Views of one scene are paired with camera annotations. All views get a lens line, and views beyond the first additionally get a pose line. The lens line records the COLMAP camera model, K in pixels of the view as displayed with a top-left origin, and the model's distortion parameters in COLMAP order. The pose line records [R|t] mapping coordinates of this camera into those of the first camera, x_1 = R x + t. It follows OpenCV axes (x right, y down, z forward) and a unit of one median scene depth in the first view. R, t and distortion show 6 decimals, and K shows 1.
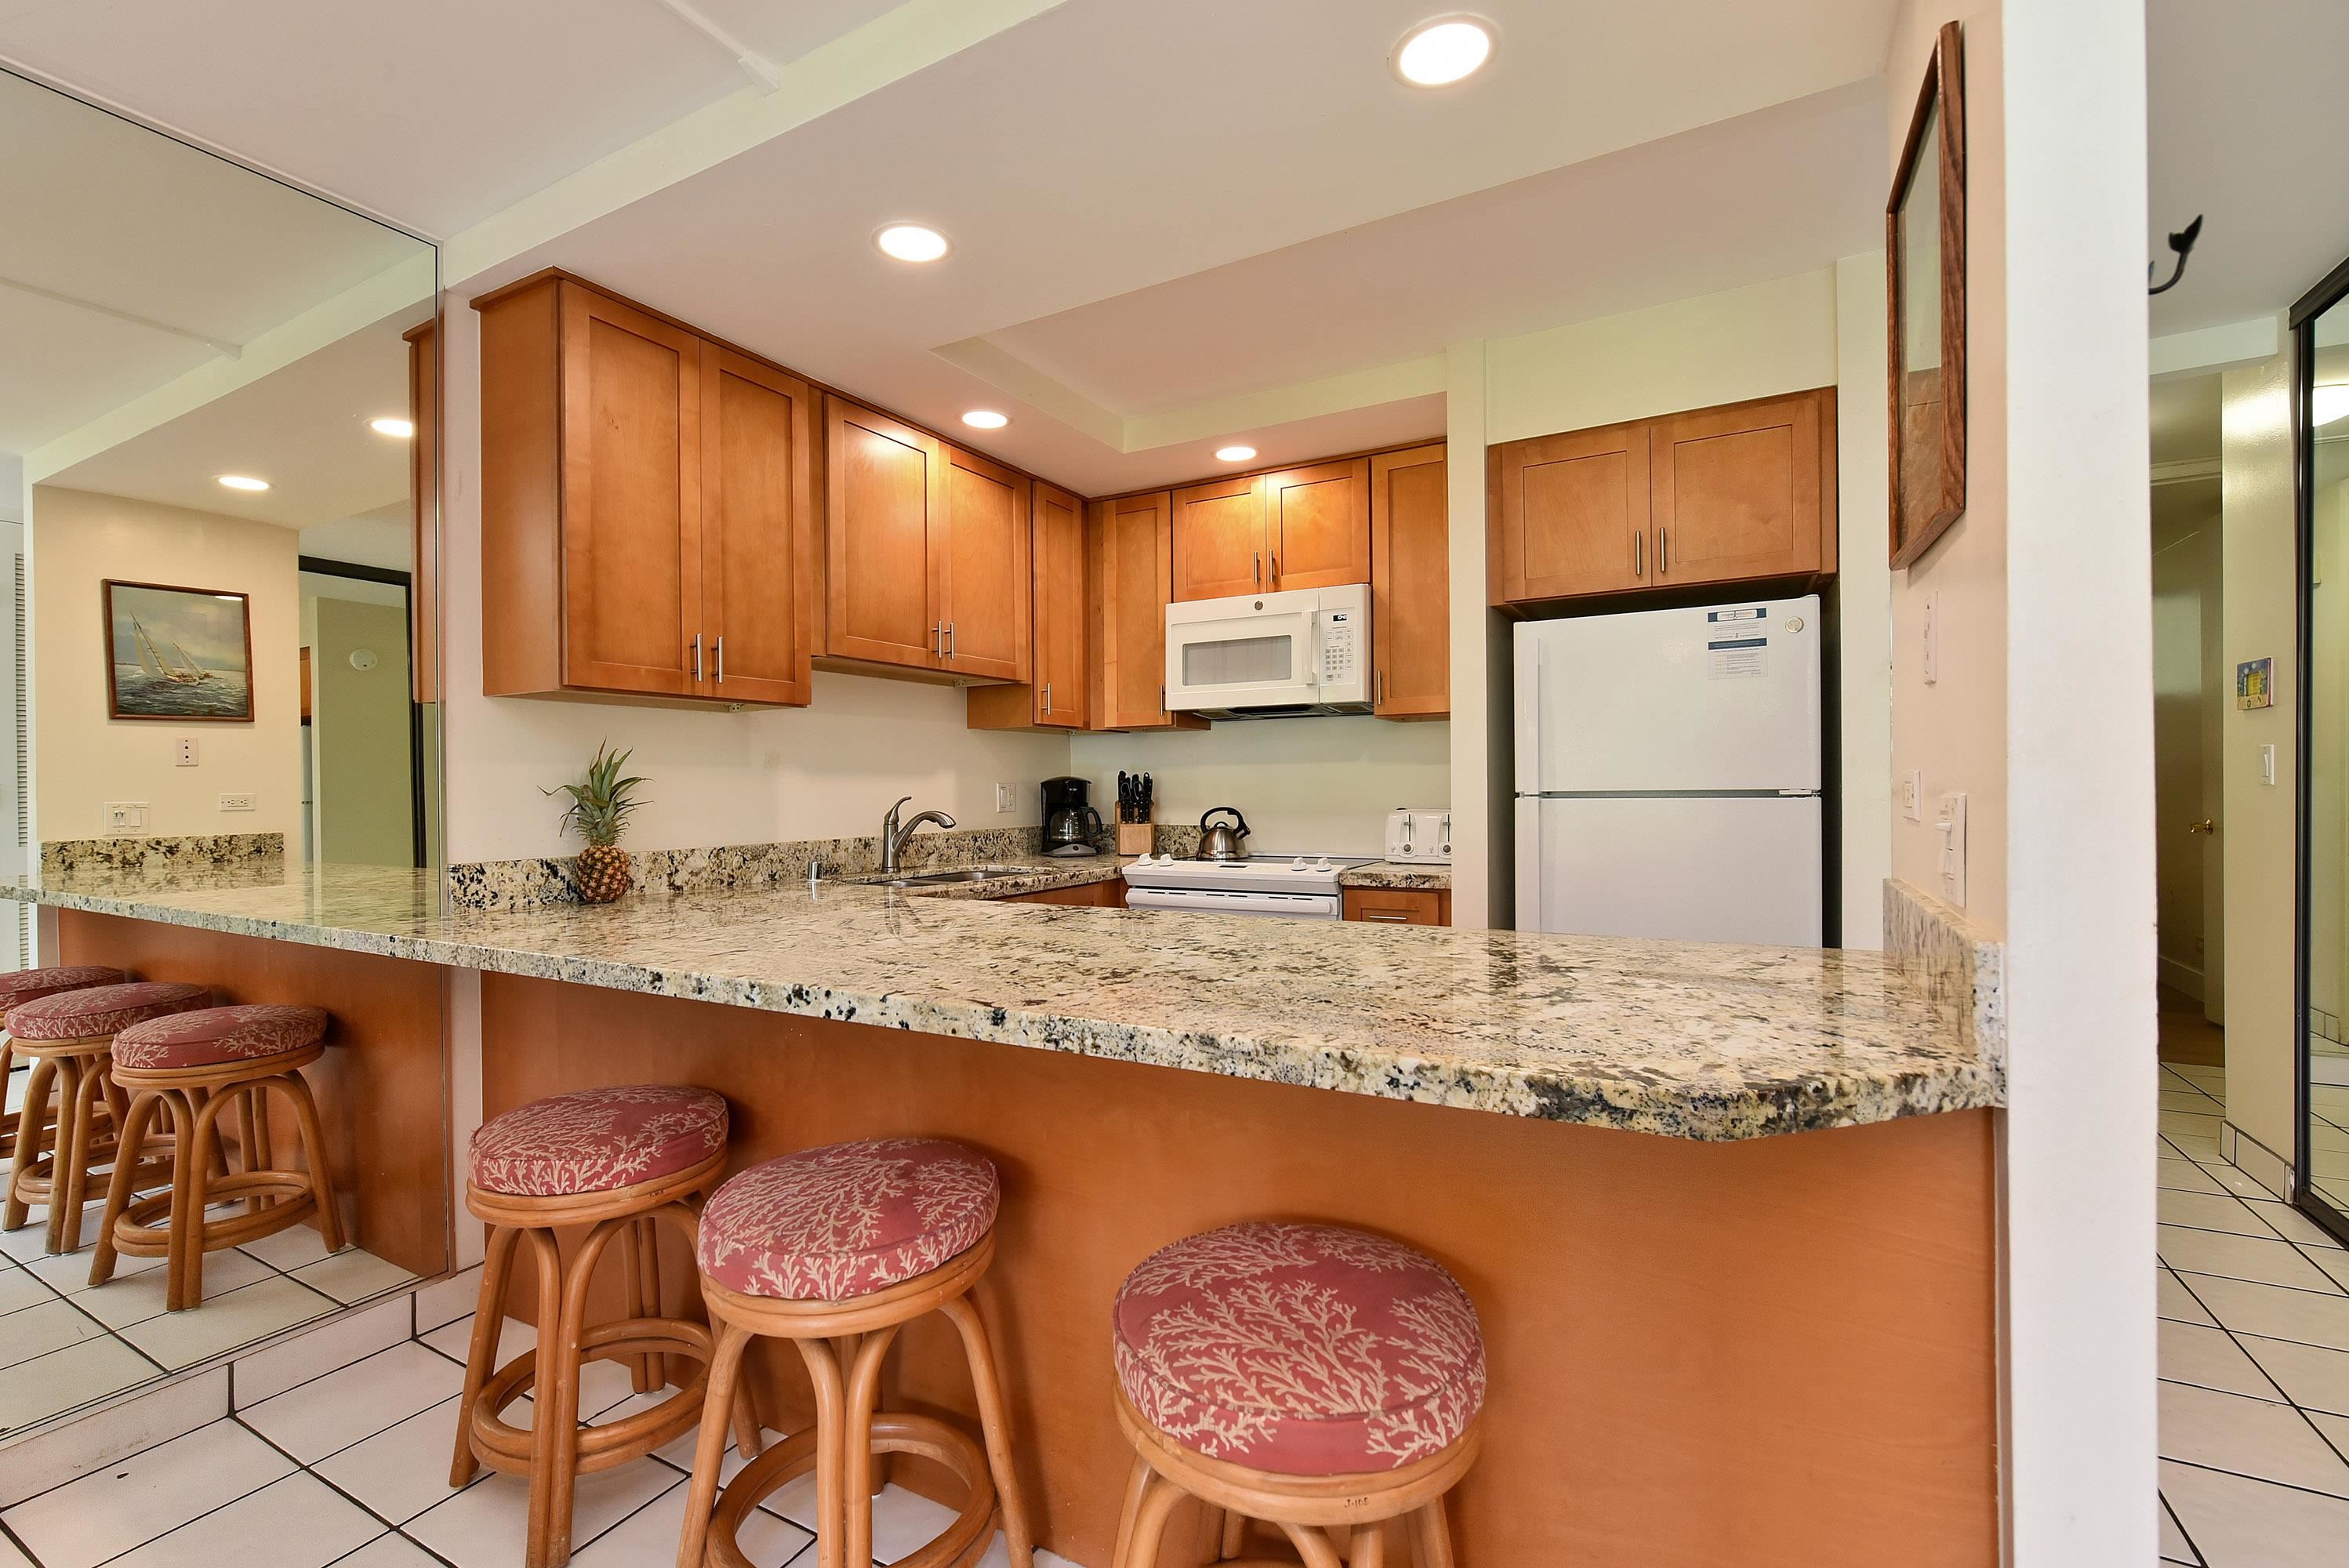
lens RADIAL K [[1018.5, 0, 1087.9], [0, 1018.5, 786.3], [0, 0, 1]] dist [-0.004074, 0.000192]
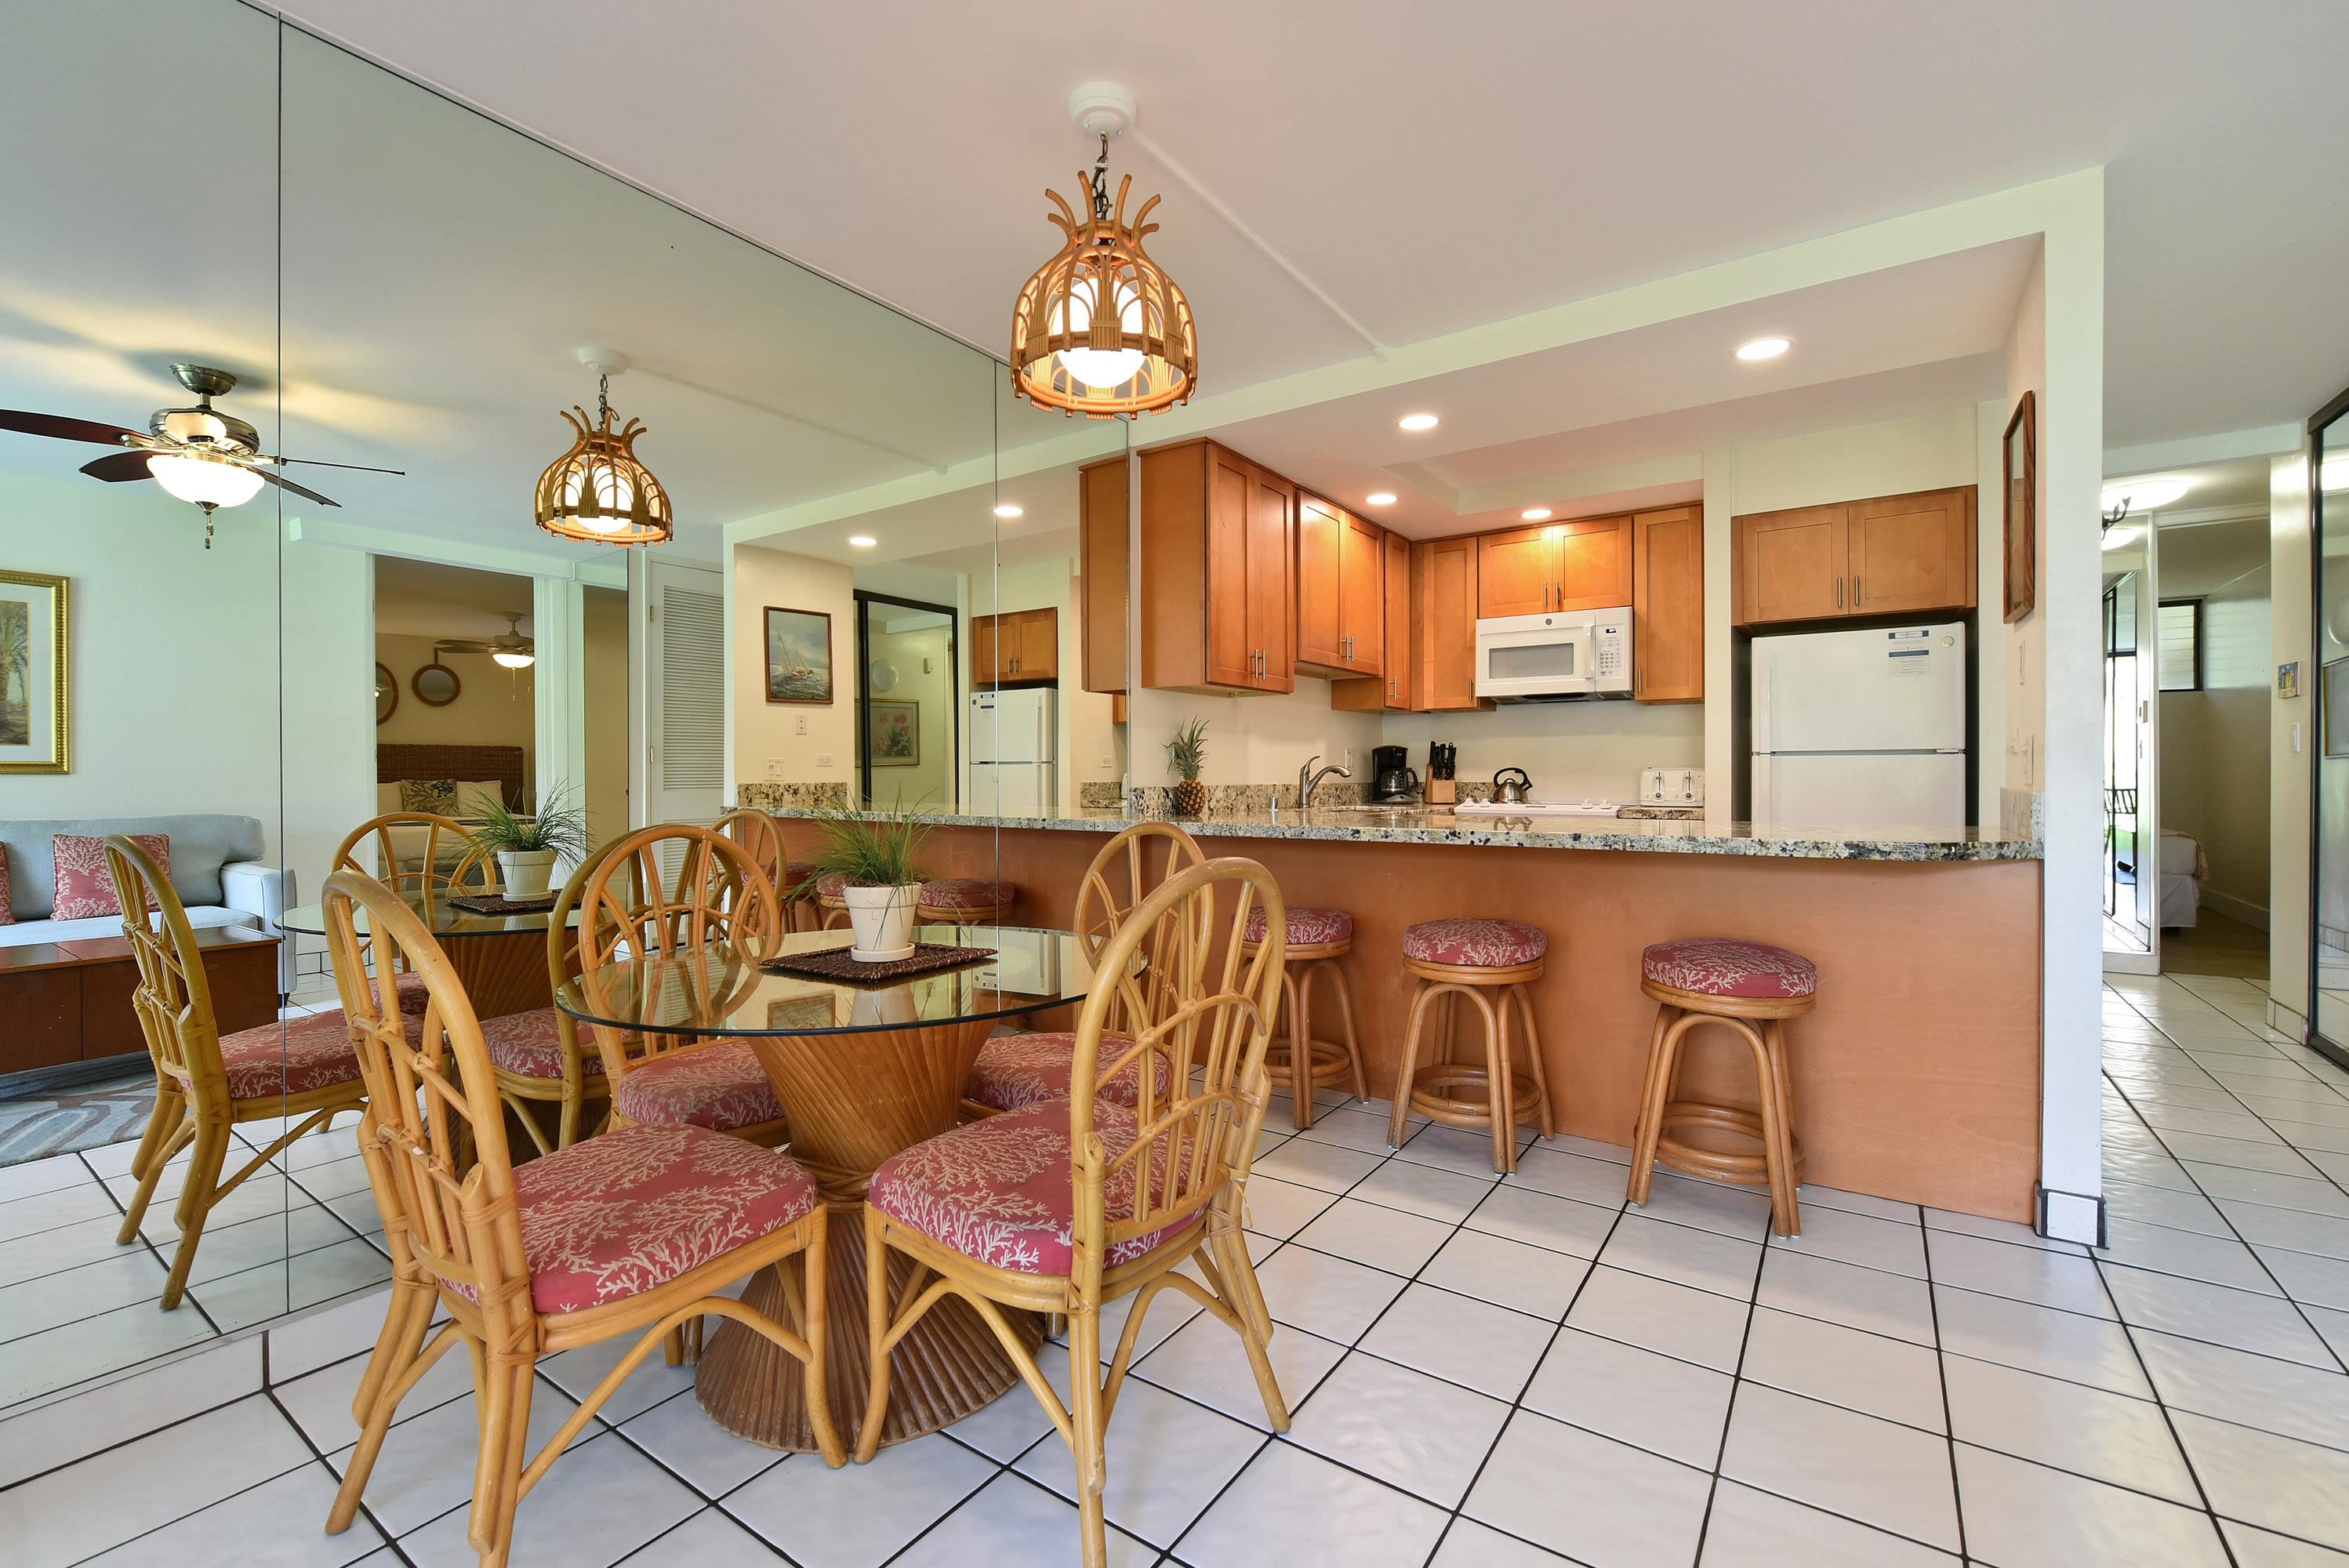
lens RADIAL K [[1054.4, 0, 1130.4], [0, 1054.4, 772.8], [0, 0, 1]] dist [-0.006684, 0.002552]
pose [[0.998944, 0.007169, -0.045378, -0.408341], [-0.007279, 0.999971, -0.002246, 0.044725], [0.045360, 0.002574, 0.998967, -0.563238]]
